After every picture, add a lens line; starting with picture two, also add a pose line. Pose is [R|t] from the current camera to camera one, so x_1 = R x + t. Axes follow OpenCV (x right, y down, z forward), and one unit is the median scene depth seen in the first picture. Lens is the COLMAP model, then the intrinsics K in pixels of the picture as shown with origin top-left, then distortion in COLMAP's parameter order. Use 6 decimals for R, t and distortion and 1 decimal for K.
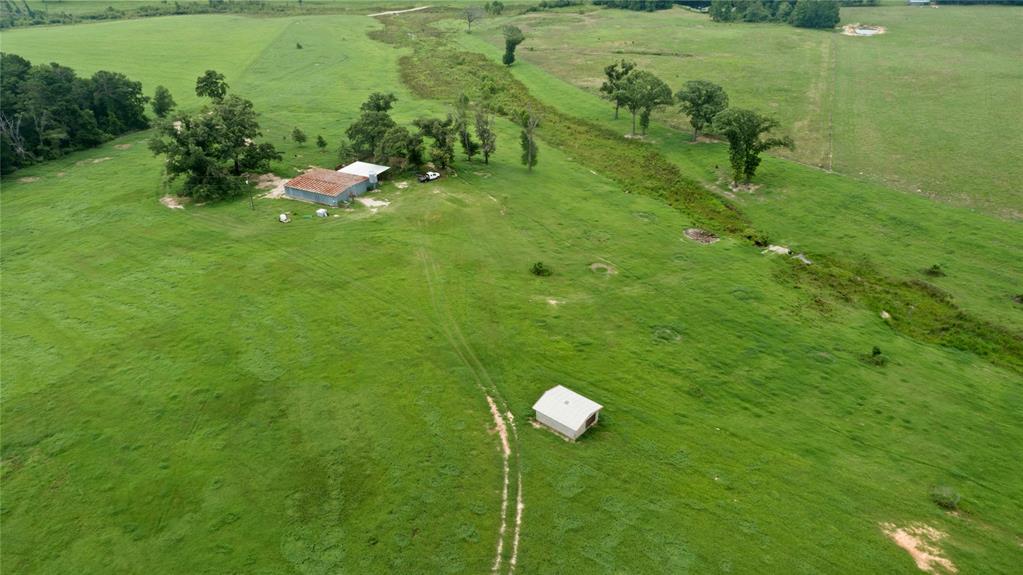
lens RADIAL K [[690.1, 0, 511.5], [0, 690.1, 287.5], [0, 0, 1]] dist [-0.009082, 0.008764]
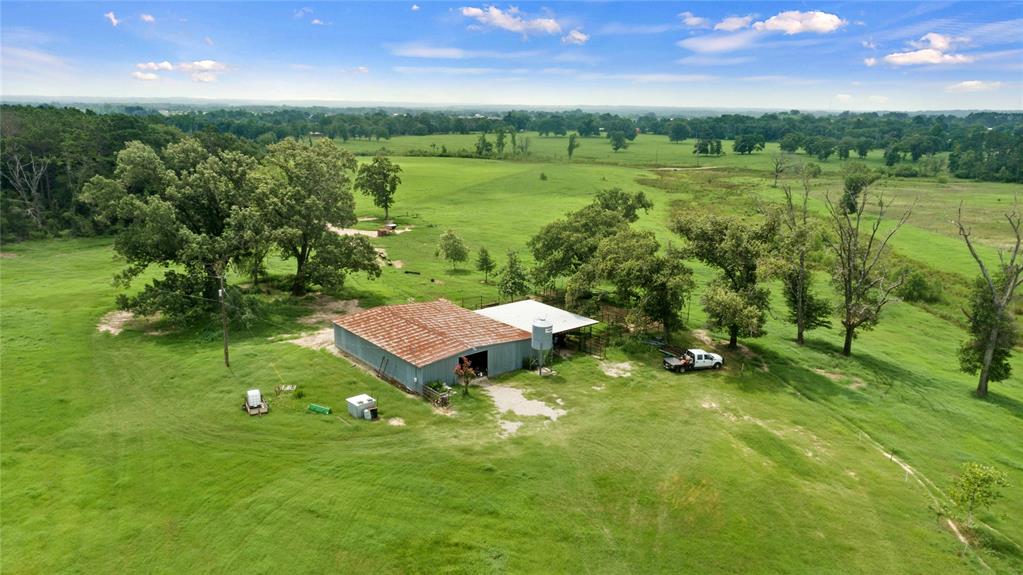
lens RADIAL K [[690.1, 0, 511.5], [0, 690.1, 287.5], [0, 0, 1]] dist [-0.009082, 0.008764]
pose [[0.921290, 0.123252, -0.368828, -0.075990], [-0.218631, 0.948522, -0.229144, -0.089200], [0.321599, 0.291745, 0.900810, 0.610198]]
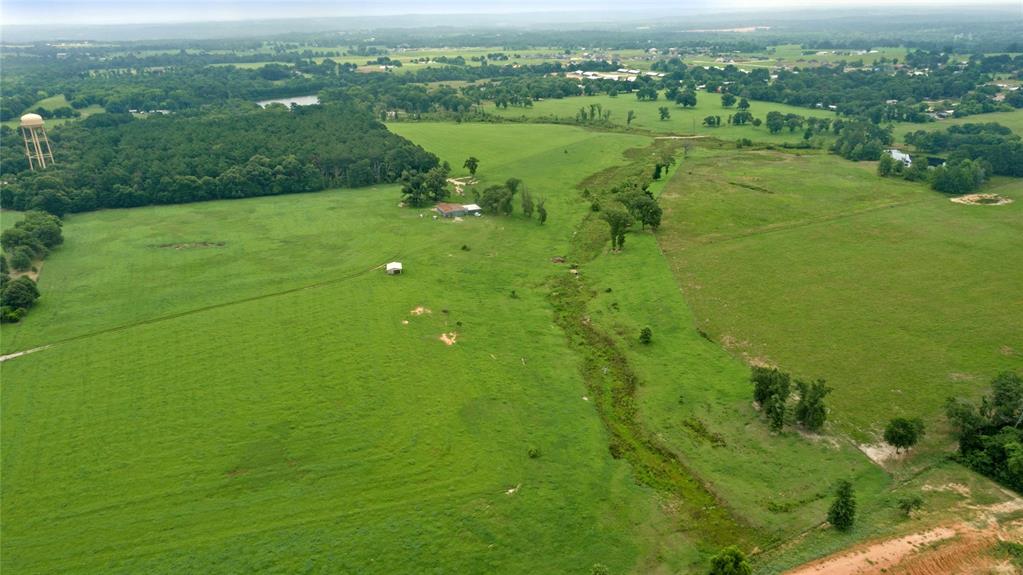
lens RADIAL K [[690.1, 0, 511.5], [0, 690.1, 287.5], [0, 0, 1]] dist [-0.009082, 0.008764]
pose [[0.763003, 0.241755, -0.599484, 1.257790], [-0.320503, 0.946889, -0.026071, 0.088926], [0.561341, 0.212029, 0.799962, -0.641021]]
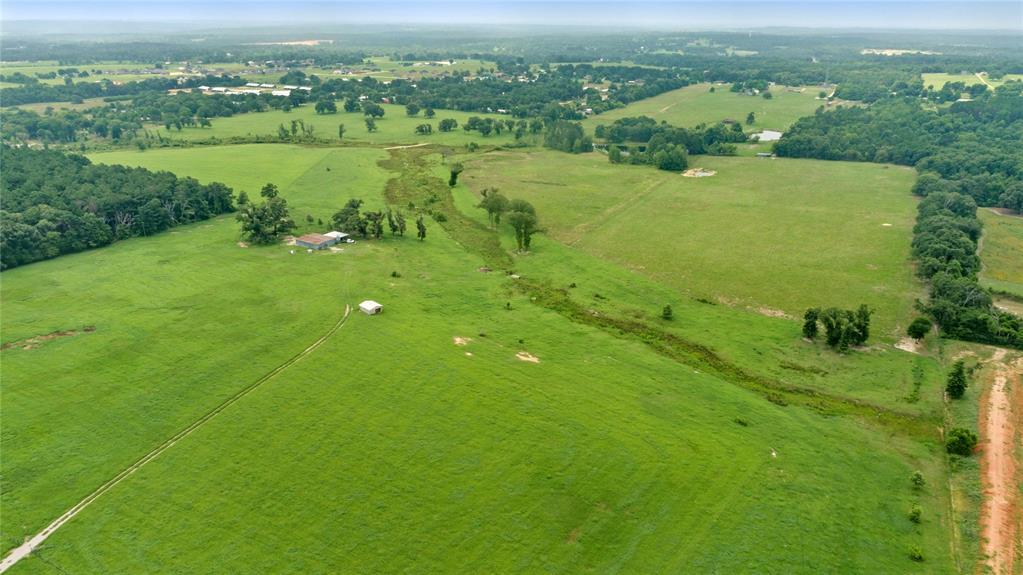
lens RADIAL K [[690.1, 0, 511.5], [0, 690.1, 287.5], [0, 0, 1]] dist [-0.009082, 0.008764]
pose [[0.996271, 0.049761, -0.070481, 0.440316], [-0.060367, 0.985688, -0.157398, 0.263589], [0.061640, 0.161066, 0.985017, -0.917559]]
